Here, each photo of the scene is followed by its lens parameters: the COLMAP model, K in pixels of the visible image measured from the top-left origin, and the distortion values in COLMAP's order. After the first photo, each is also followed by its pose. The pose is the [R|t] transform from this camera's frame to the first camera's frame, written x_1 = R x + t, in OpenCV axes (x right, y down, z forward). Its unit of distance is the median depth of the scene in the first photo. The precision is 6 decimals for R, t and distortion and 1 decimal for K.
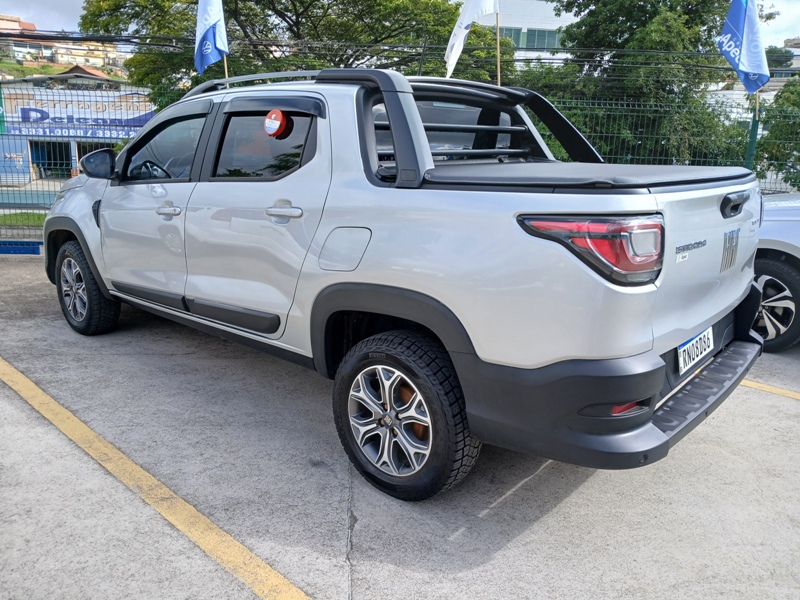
lens RADIAL K [[607.2, 0, 403.6], [0, 607.2, 296.4], [0, 0, 1]] dist [0.004156, -0.035896]
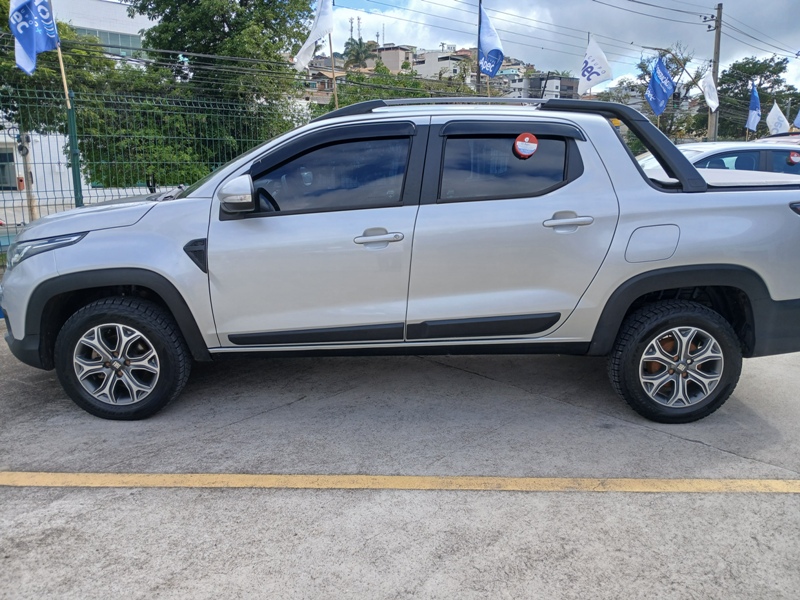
lens RADIAL K [[599.1, 0, 399.3], [0, 599.1, 302.2], [0, 0, 1]] dist [0.054887, -0.133374]
pose [[0.753873, -0.177342, 0.632634, -1.278517], [0.174178, 0.982376, 0.067826, -0.132098], [-0.633512, 0.059059, 0.771476, 0.348975]]
